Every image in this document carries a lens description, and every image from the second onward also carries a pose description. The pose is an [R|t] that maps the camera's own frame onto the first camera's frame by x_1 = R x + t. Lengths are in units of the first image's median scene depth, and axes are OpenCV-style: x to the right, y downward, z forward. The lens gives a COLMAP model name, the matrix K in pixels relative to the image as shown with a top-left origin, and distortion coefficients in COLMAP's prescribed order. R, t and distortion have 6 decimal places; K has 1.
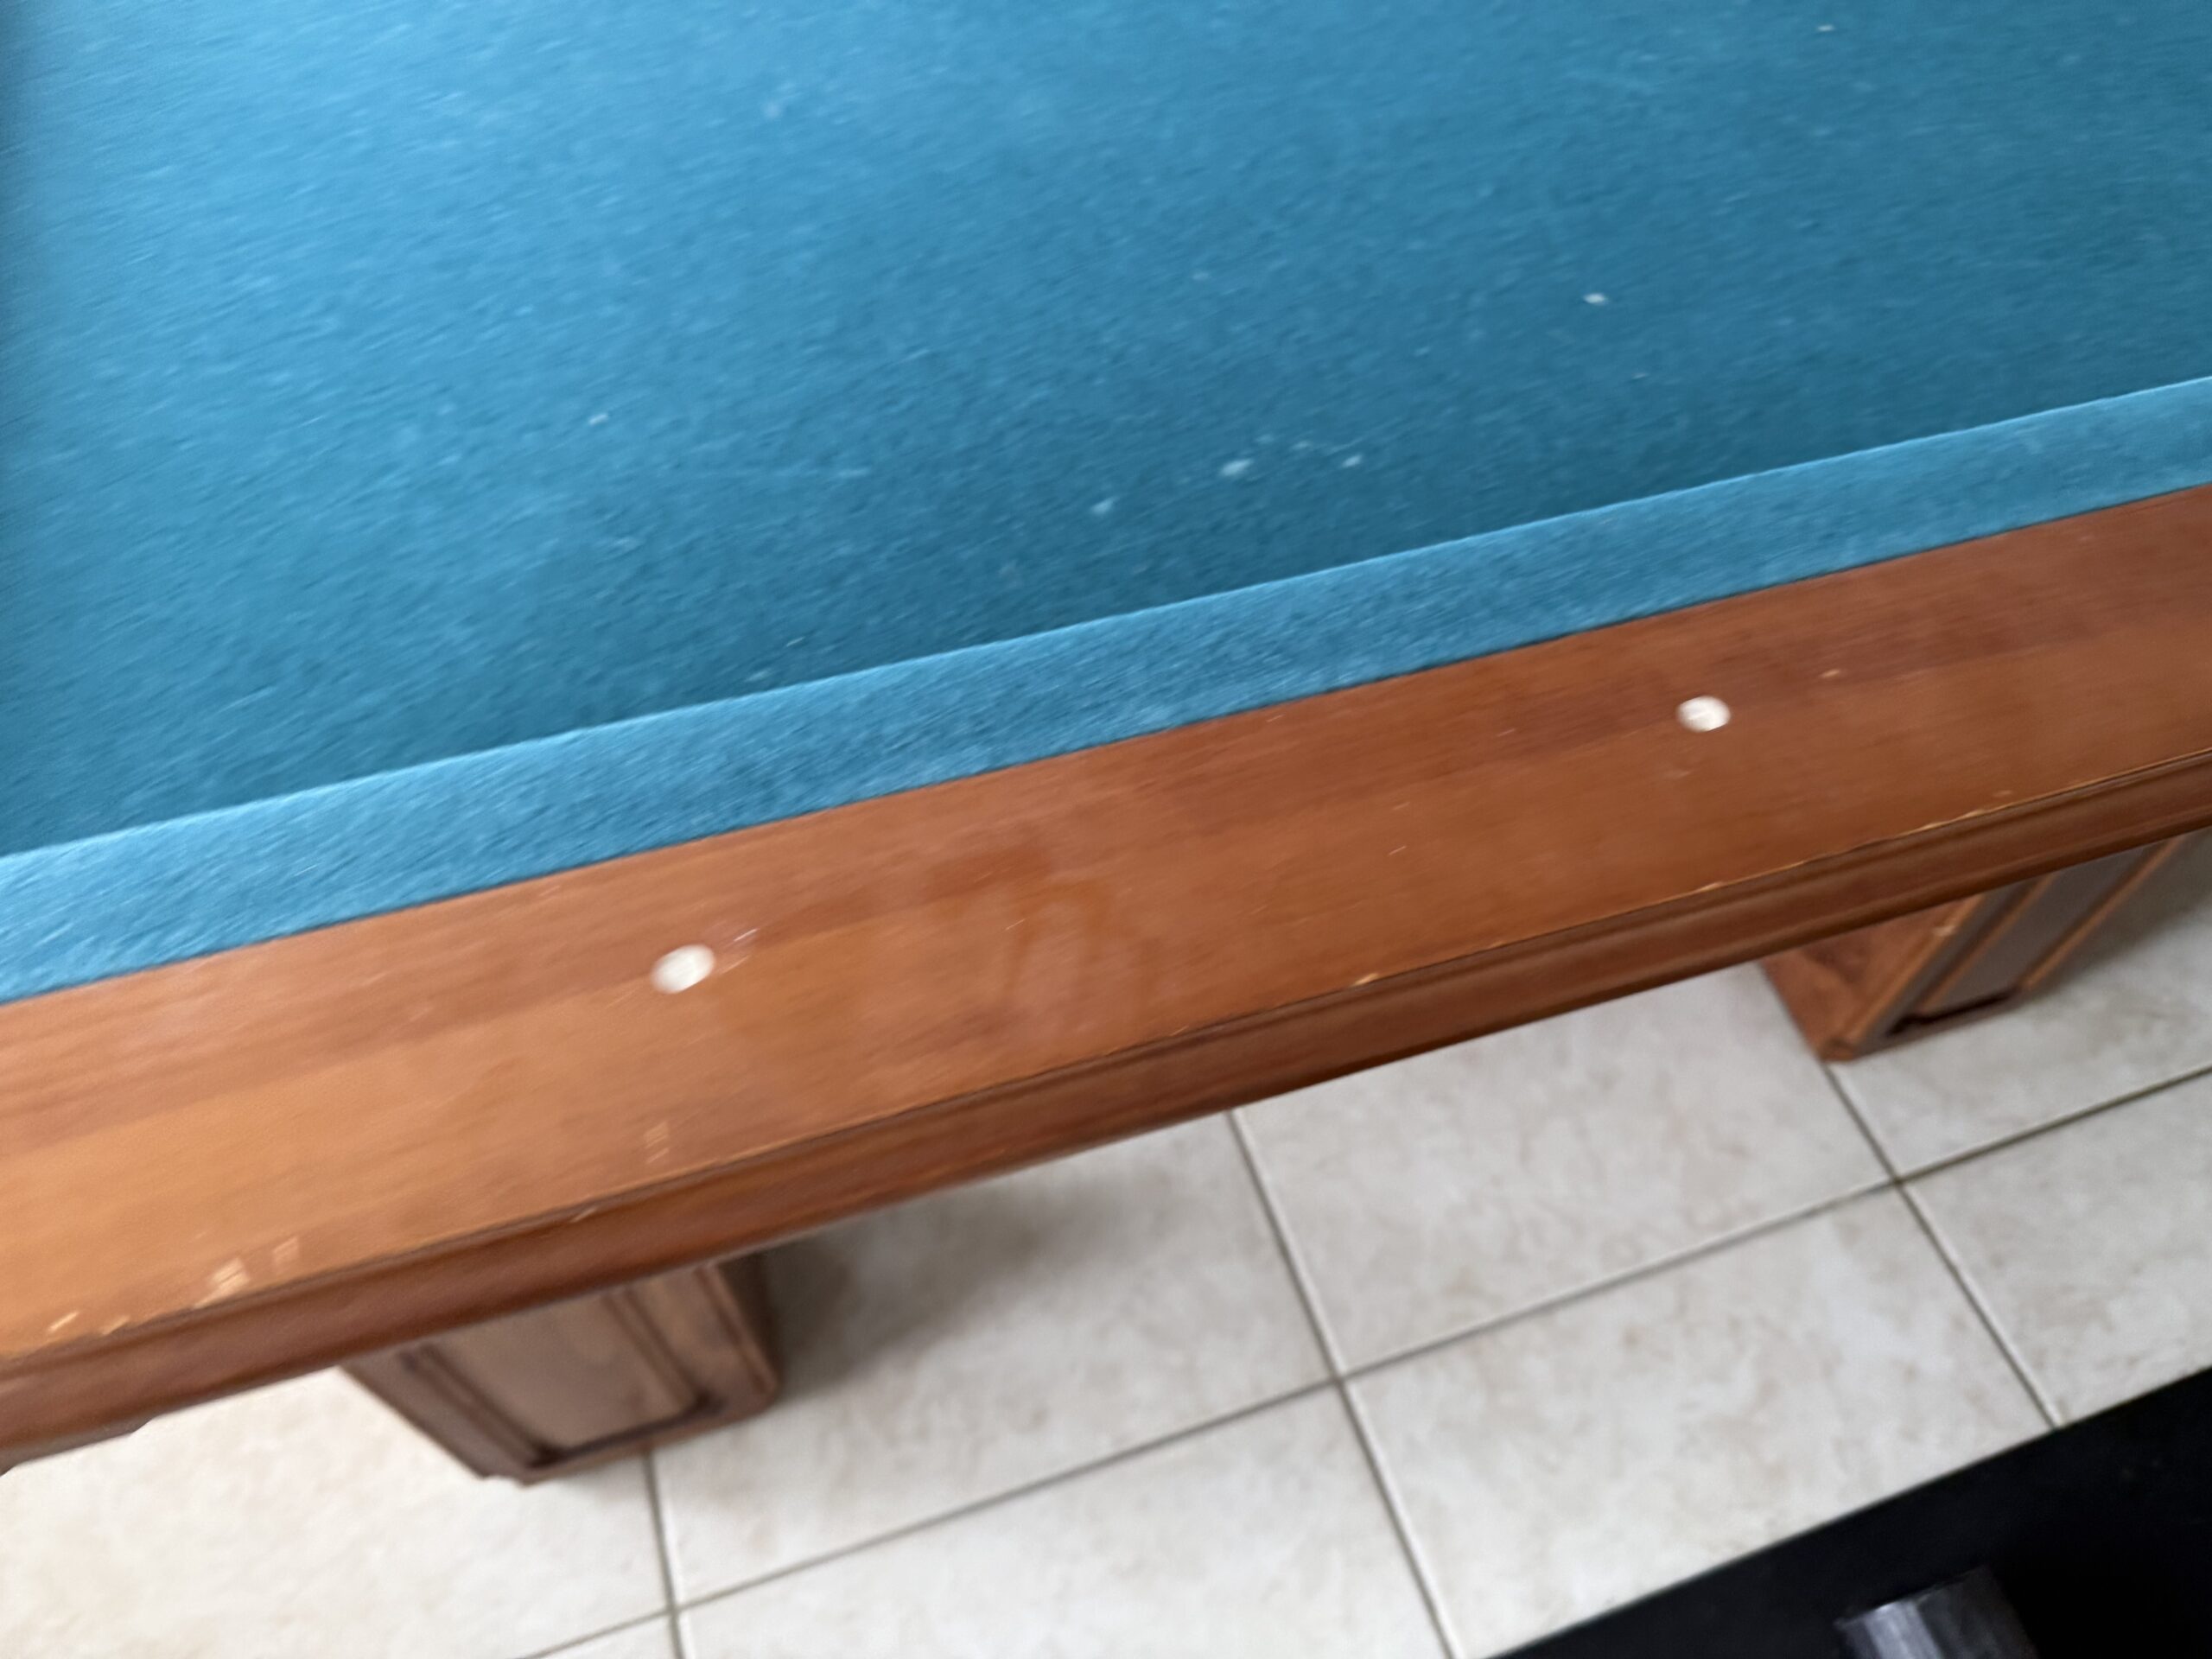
lens RADIAL K [[1609.0, 0, 1151.7], [0, 1609.0, 794.2], [0, 0, 1]] dist [-0.018684, -0.004016]
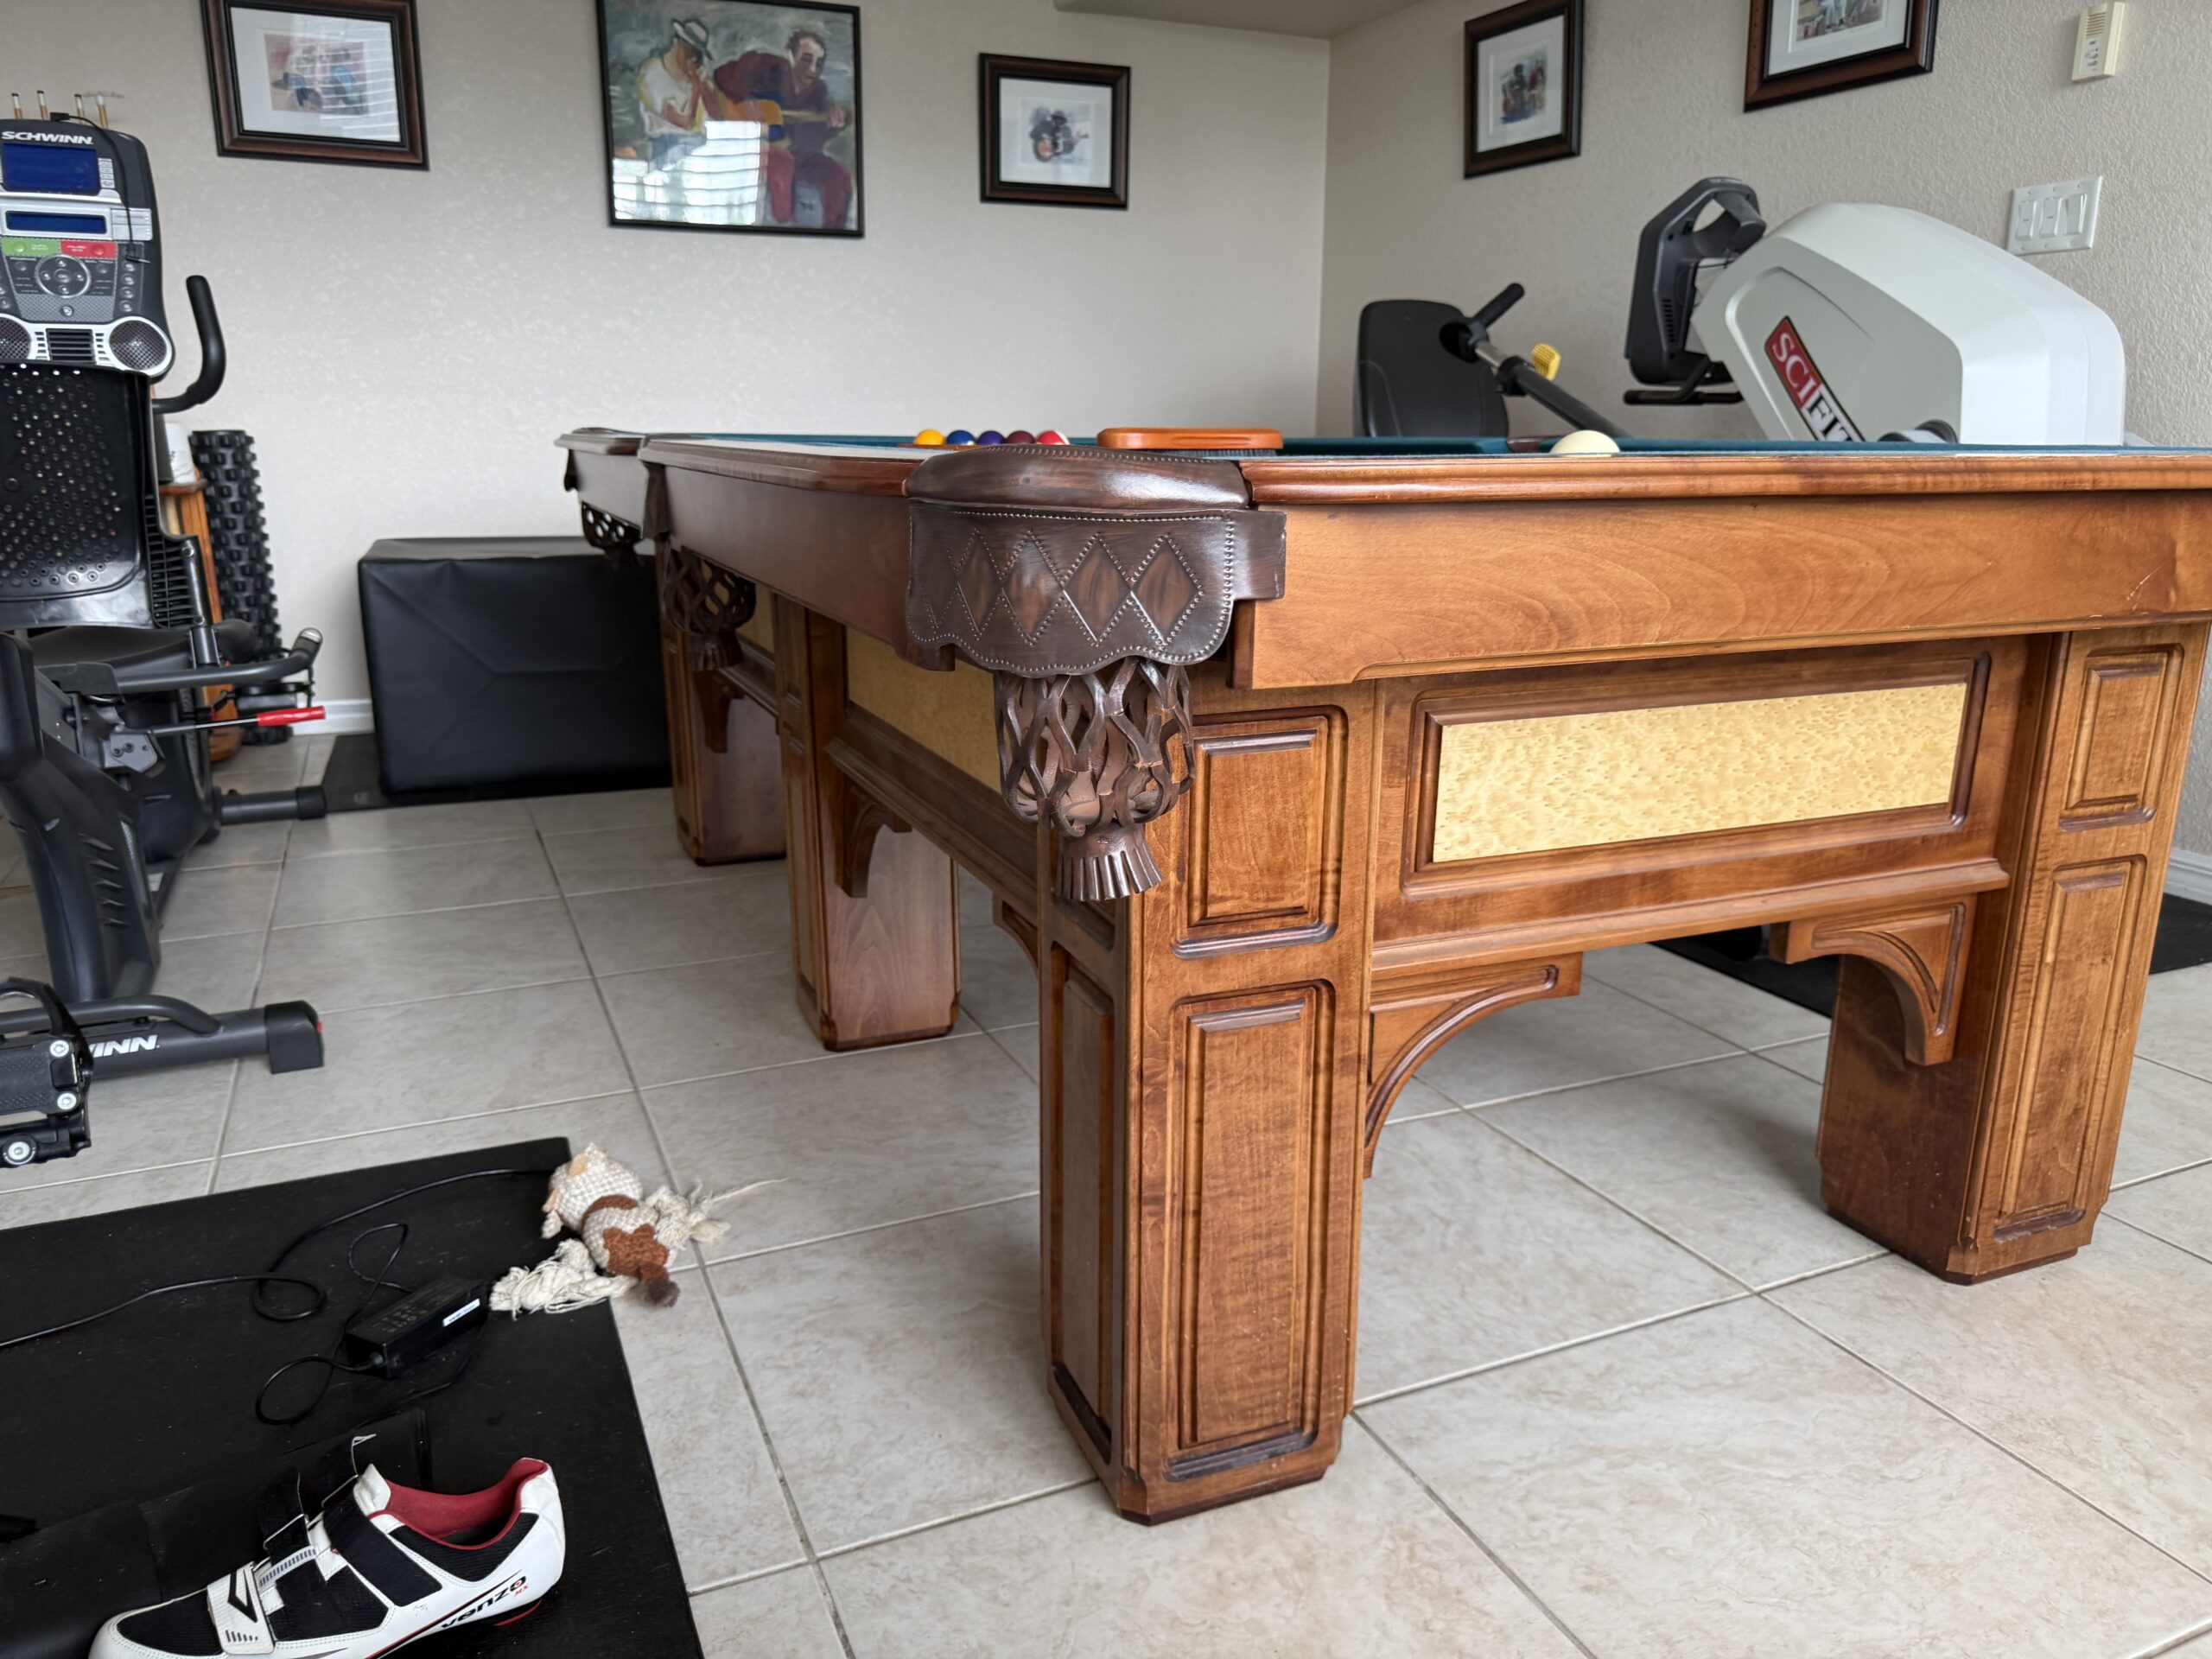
lens RADIAL K [[1585.0, 0, 1077.9], [0, 1585.0, 836.3], [0, 0, 1]] dist [-0.003972, -0.004325]
pose [[-0.071502, -0.280840, 0.957087, -1.619400], [0.812747, 0.539840, 0.219125, -0.872965], [-0.578213, 0.793537, 0.189652, 0.928677]]
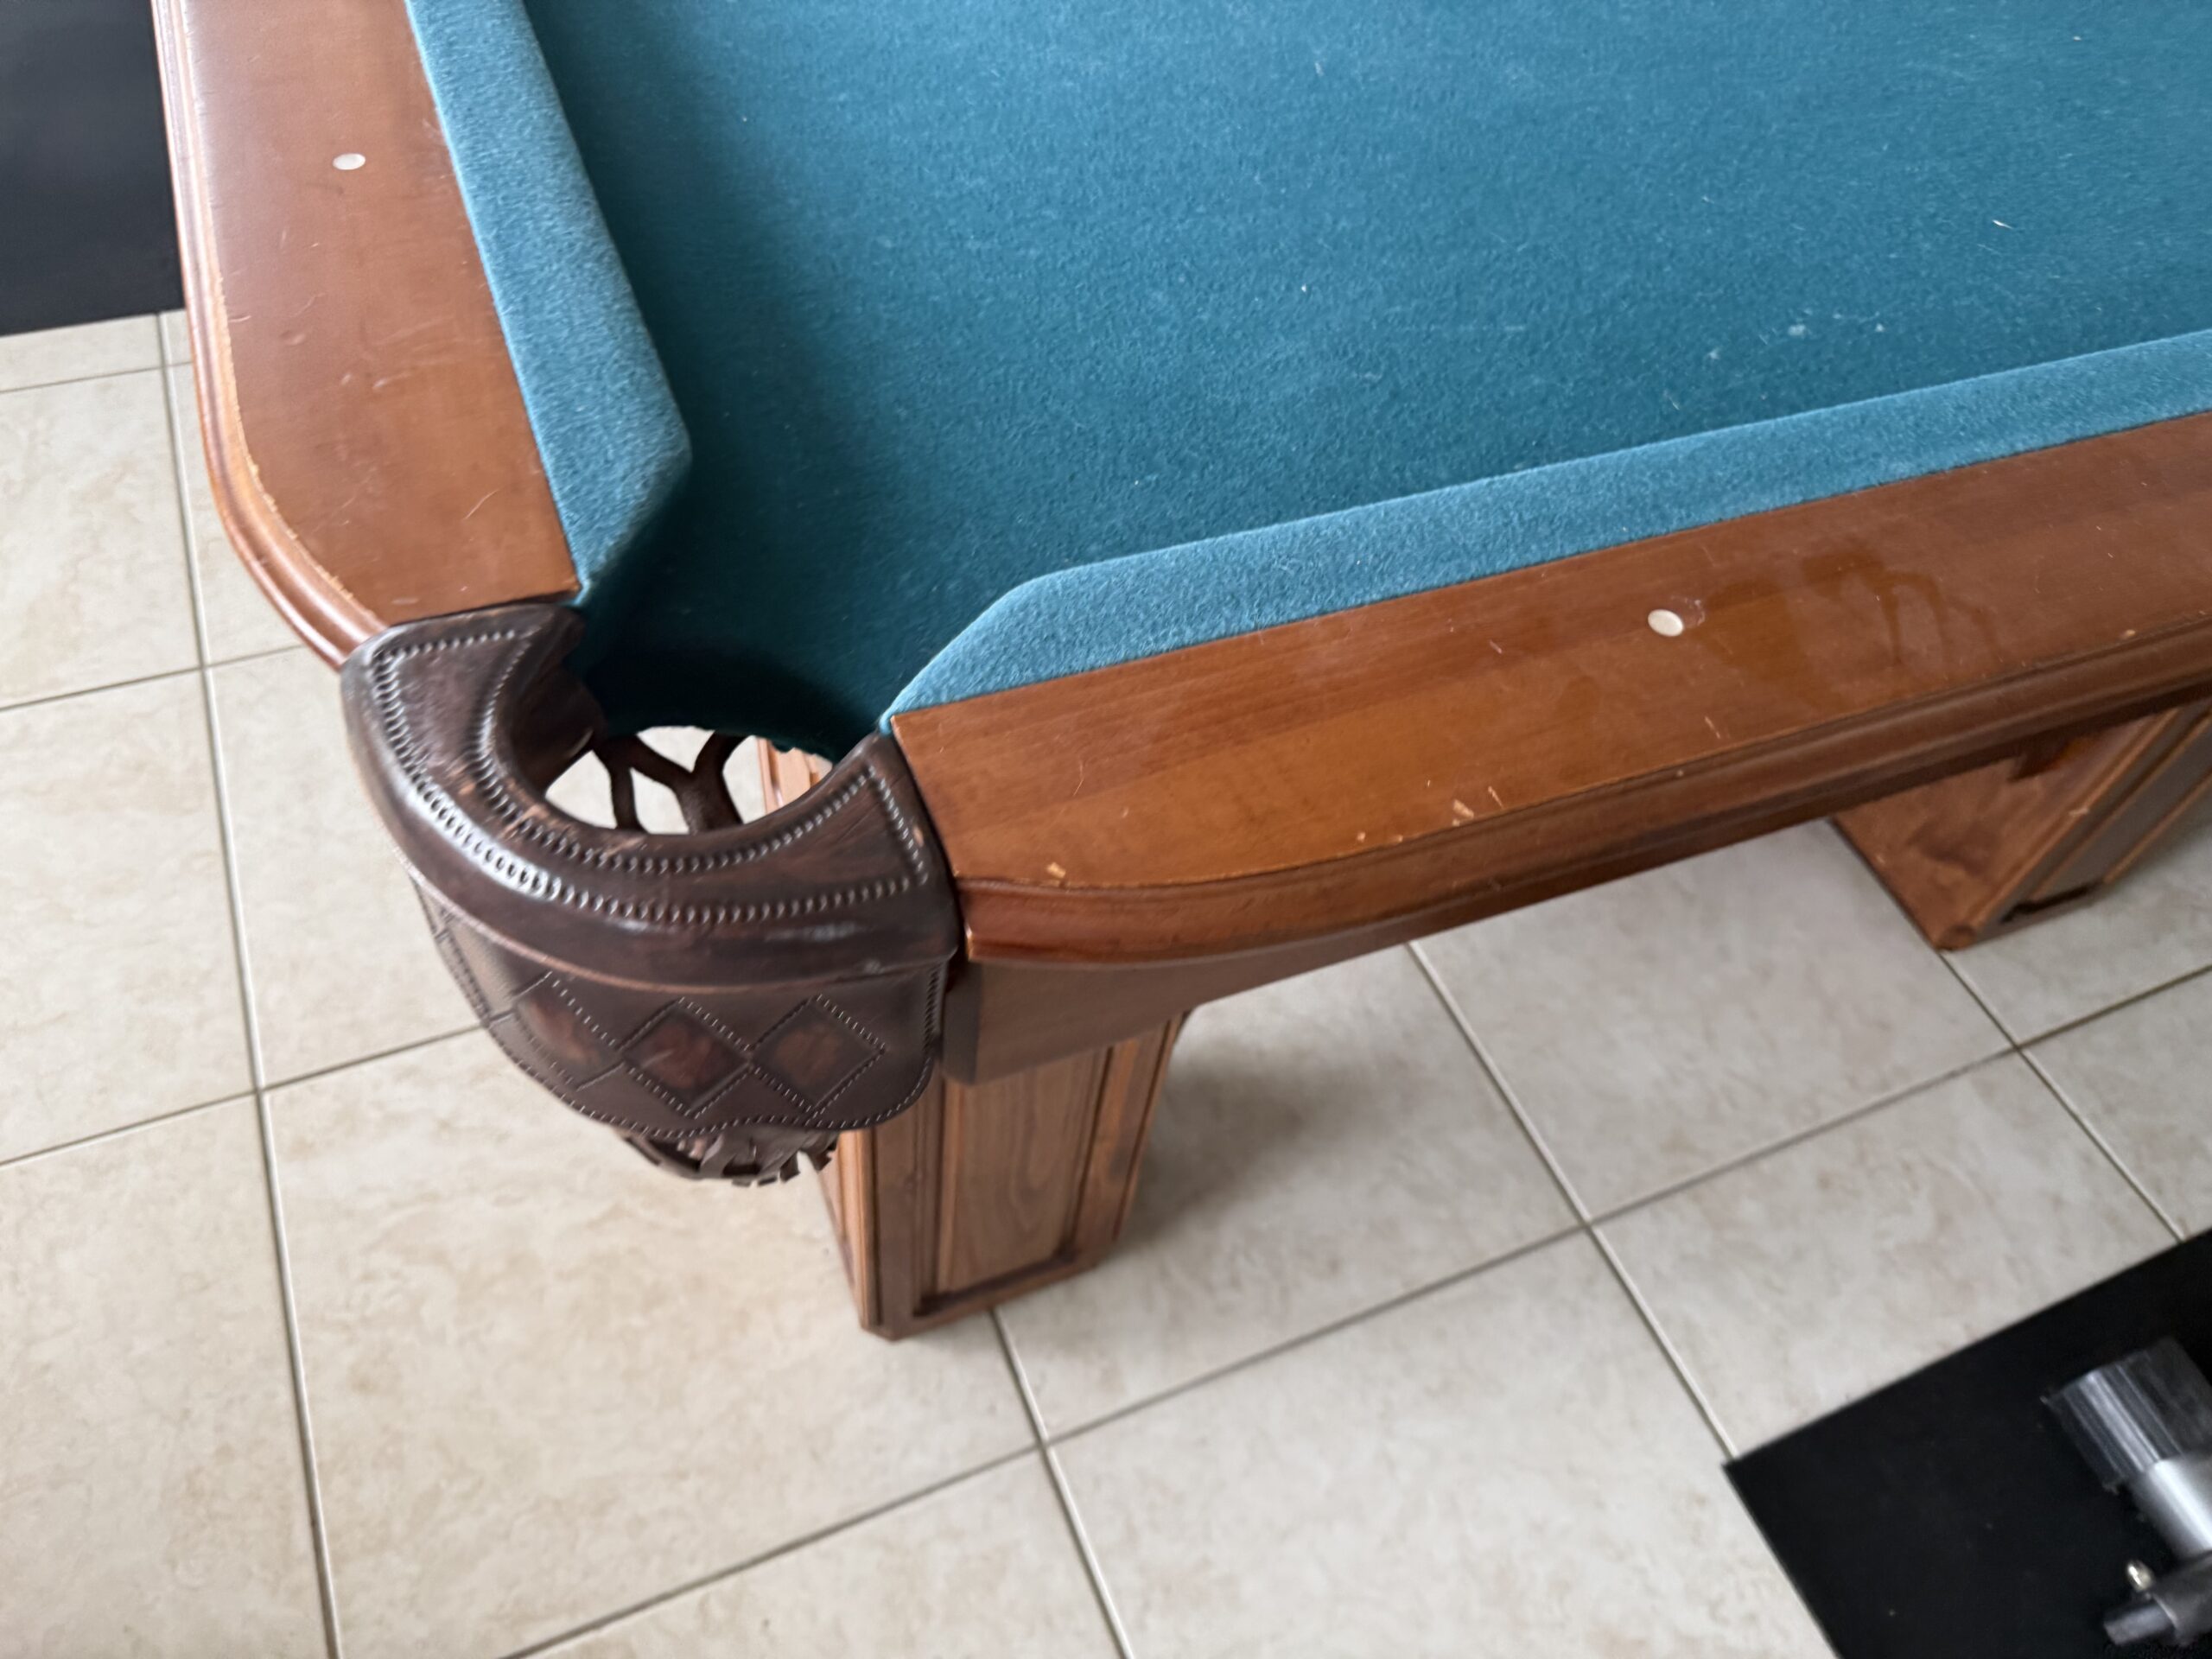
lens RADIAL K [[1592.6, 0, 1107.4], [0, 1592.6, 798.3], [0, 0, 1]] dist [-0.007420, -0.010736]
pose [[0.995577, -0.017108, 0.092375, -0.326283], [0.021496, 0.998677, -0.046715, 0.113276], [-0.091454, 0.048494, 0.994628, -0.100264]]
